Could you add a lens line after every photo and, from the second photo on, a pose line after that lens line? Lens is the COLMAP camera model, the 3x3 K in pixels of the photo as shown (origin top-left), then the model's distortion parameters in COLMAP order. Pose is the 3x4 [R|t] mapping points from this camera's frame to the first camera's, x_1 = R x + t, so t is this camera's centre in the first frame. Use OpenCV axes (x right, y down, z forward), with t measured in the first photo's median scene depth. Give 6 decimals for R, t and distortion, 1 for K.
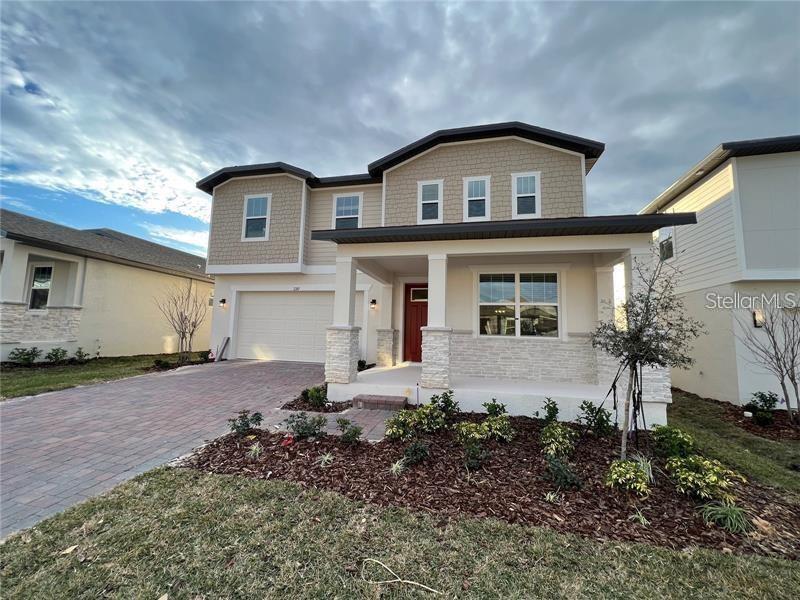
lens RADIAL K [[321.4, 0, 400.0], [0, 321.4, 300.0], [0, 0, 1]] dist [-0.003336, 0.000141]
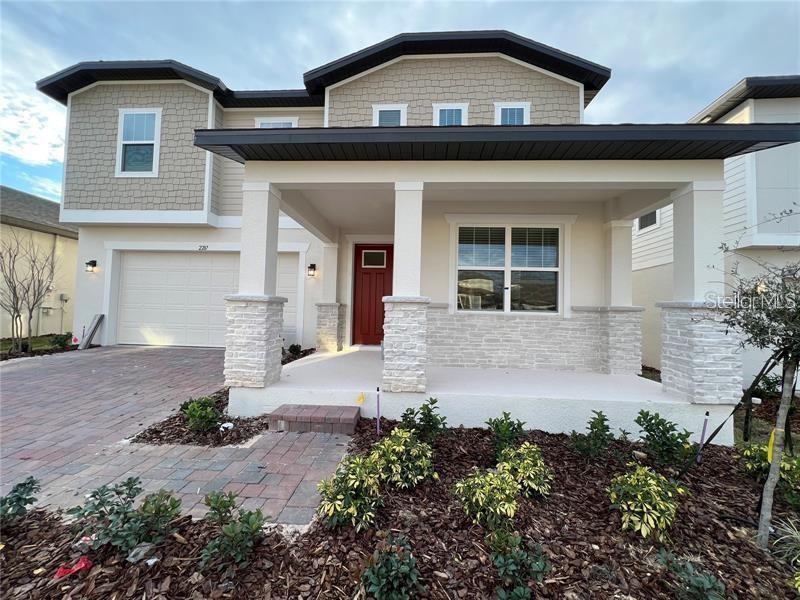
lens RADIAL K [[321.4, 0, 400.0], [0, 321.4, 300.0], [0, 0, 1]] dist [-0.003336, 0.000141]
pose [[0.986524, 0.003368, 0.163581, -0.003081], [-0.015095, 0.997398, 0.070500, 0.031978], [-0.162918, -0.072020, 0.984008, 0.262547]]
